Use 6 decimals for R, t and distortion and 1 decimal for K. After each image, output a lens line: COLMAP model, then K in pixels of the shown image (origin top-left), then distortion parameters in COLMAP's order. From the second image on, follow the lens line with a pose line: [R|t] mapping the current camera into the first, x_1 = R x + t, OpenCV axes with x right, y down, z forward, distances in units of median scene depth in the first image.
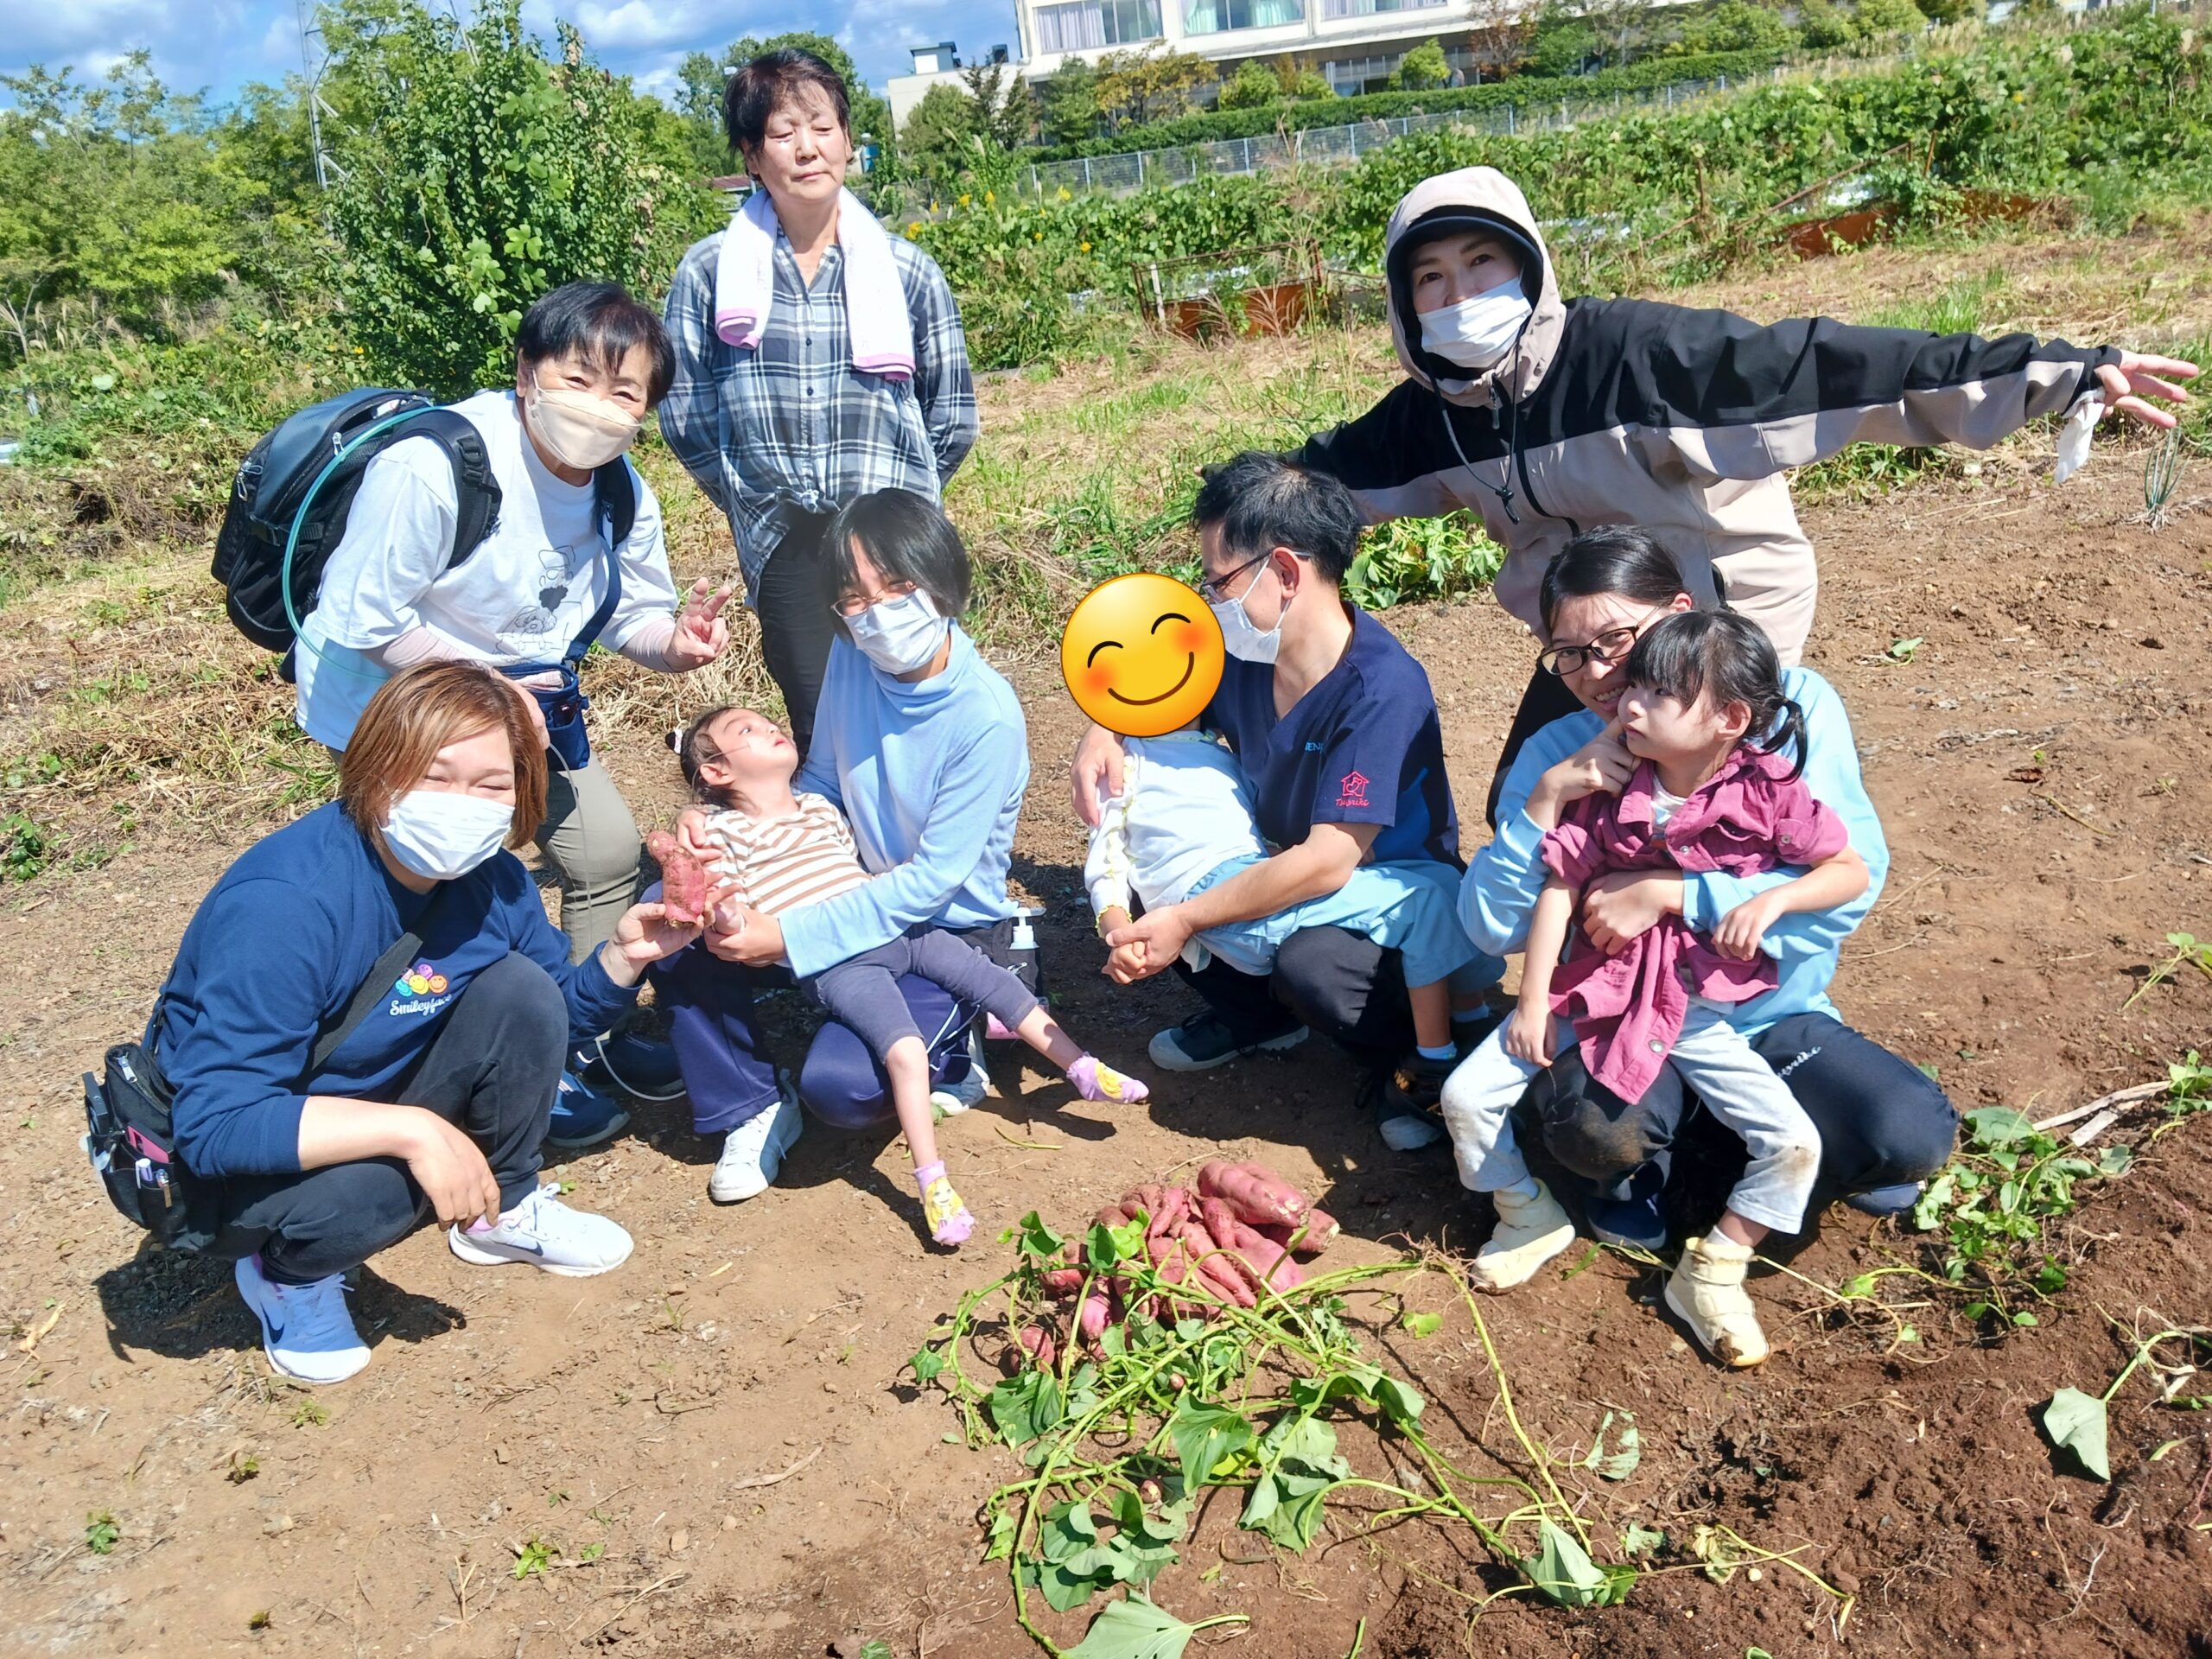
lens RADIAL K [[1735.6, 0, 1104.4], [0, 1735.6, 827.2], [0, 0, 1]] dist [0.001775, -0.003926]
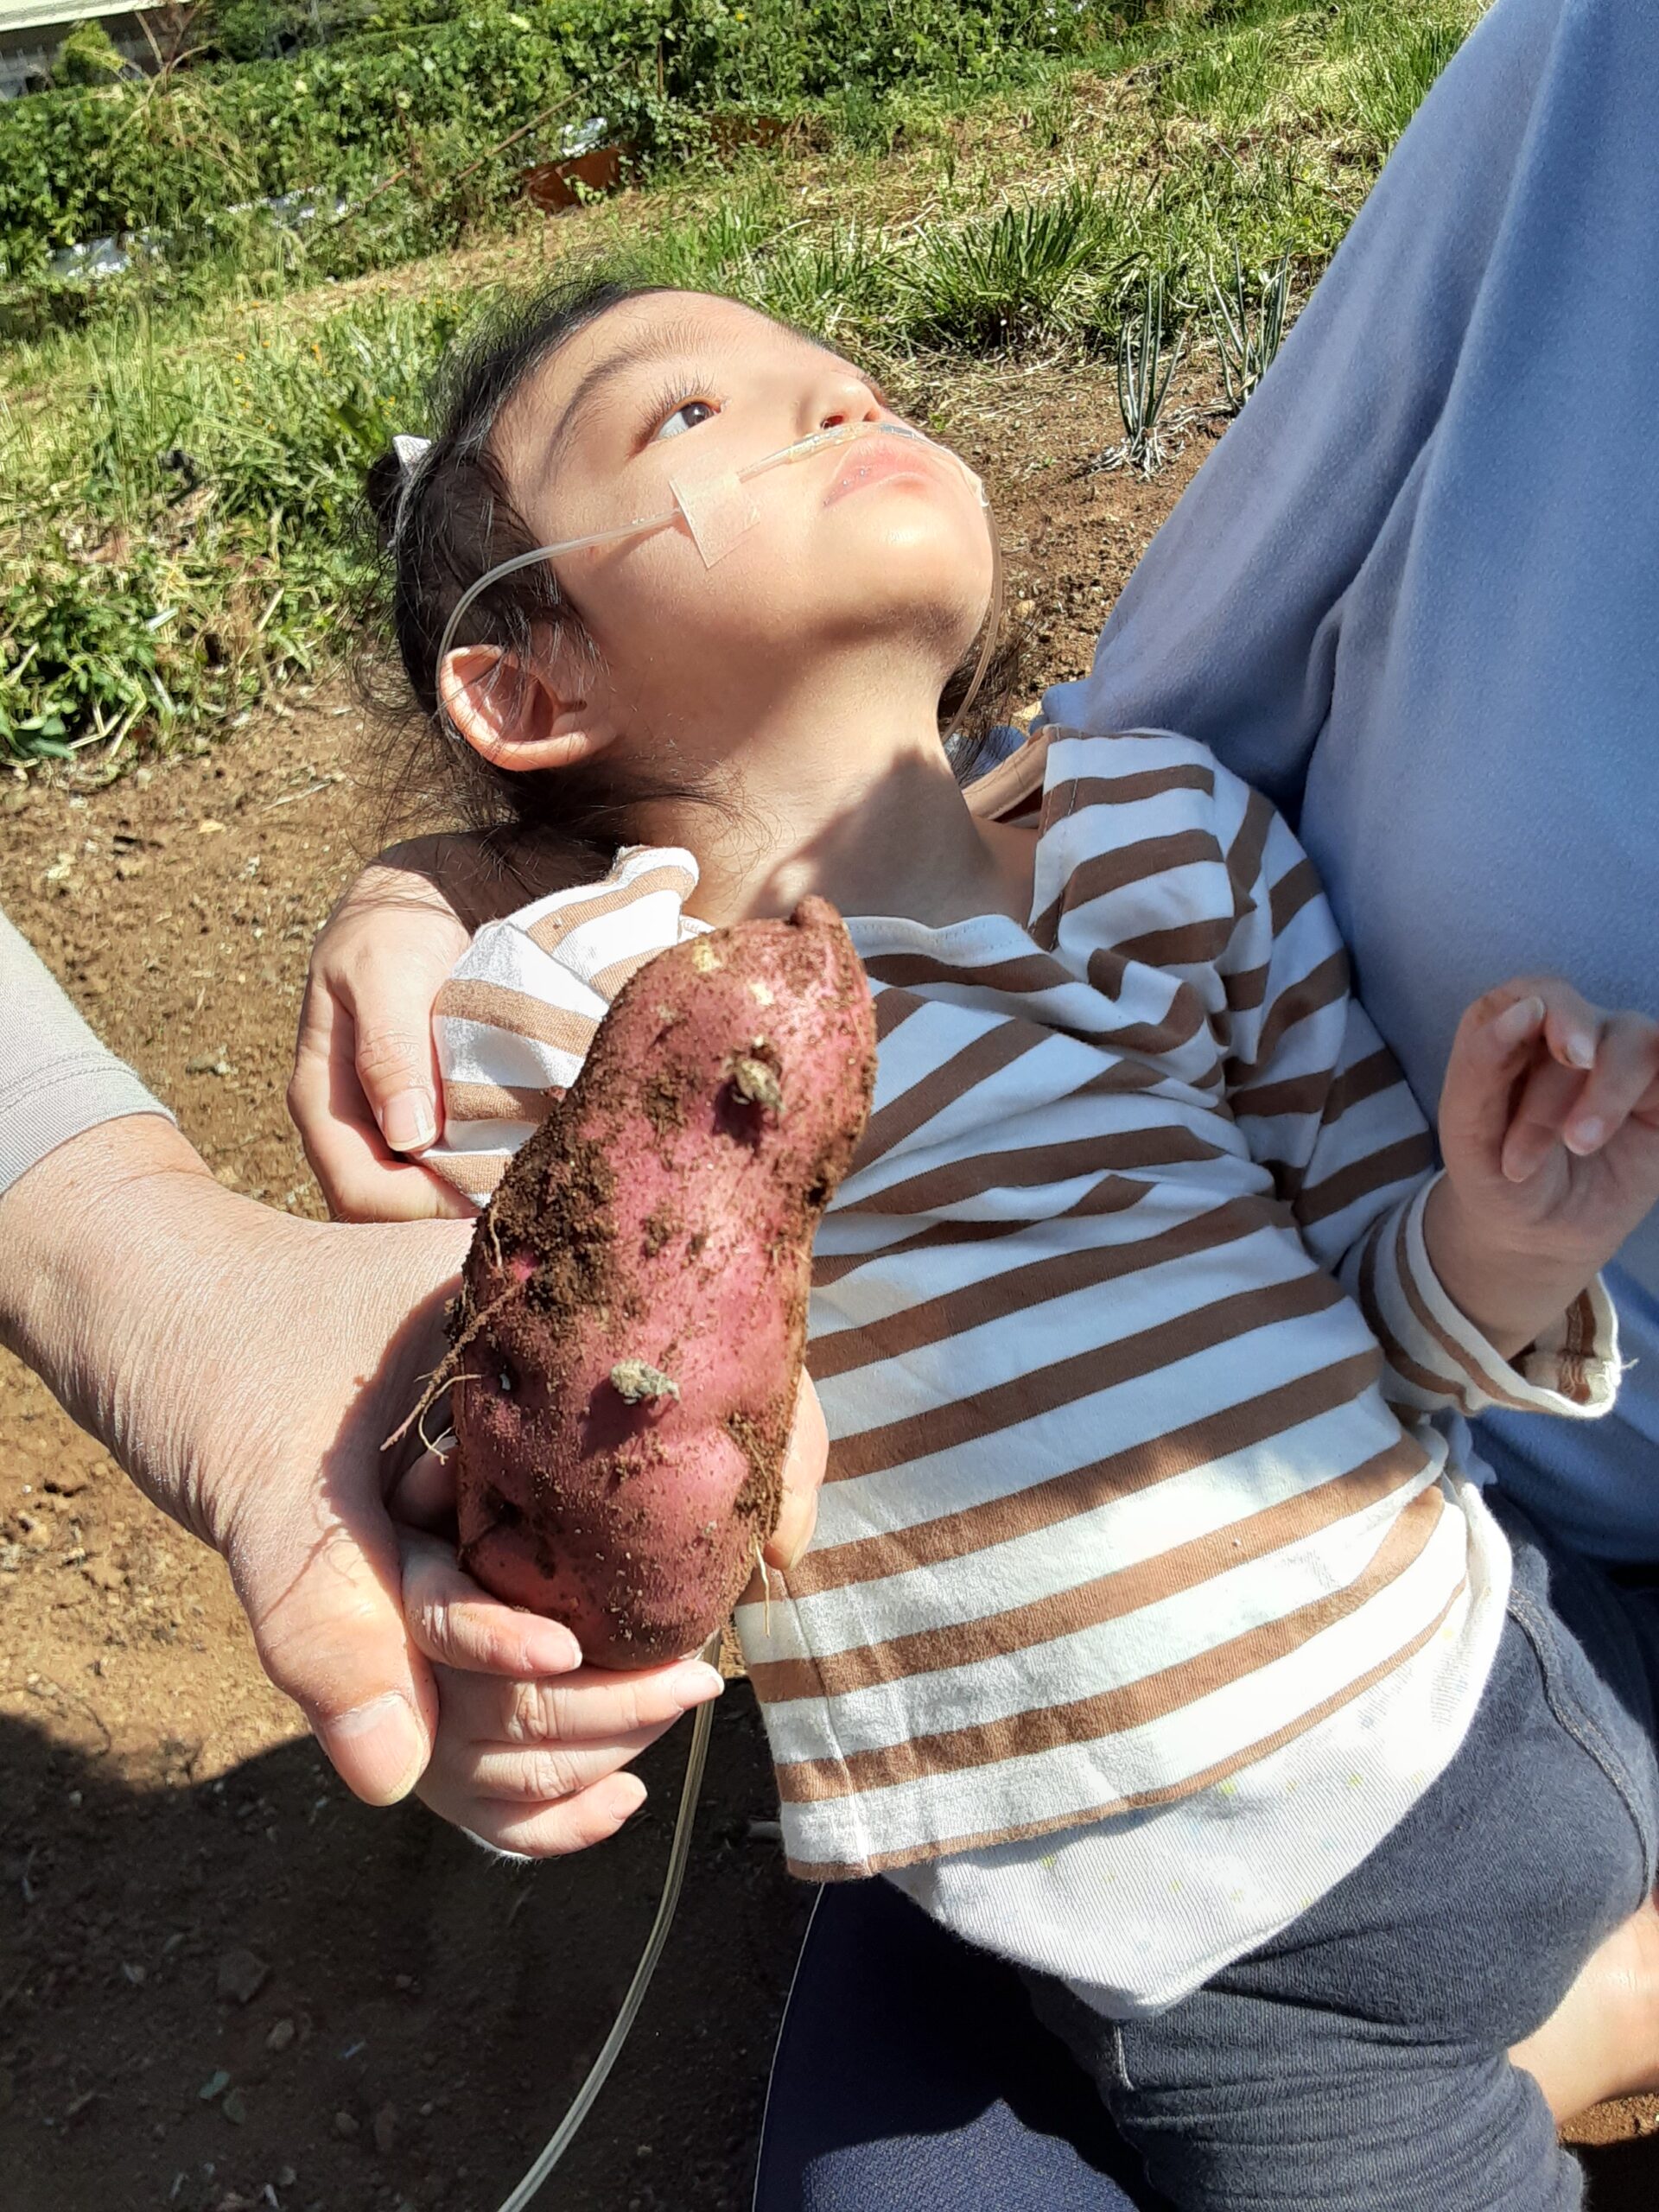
lens RADIAL K [[1736.8, 0, 829.0], [0, 1736.8, 1108.2], [0, 0, 1]] dist [-0.043245, -0.001677]
pose [[0.876149, -0.271019, 0.398637, 0.071223], [0.218118, 0.960371, 0.173527, -0.028882], [-0.429868, -0.065086, 0.900543, 0.163130]]
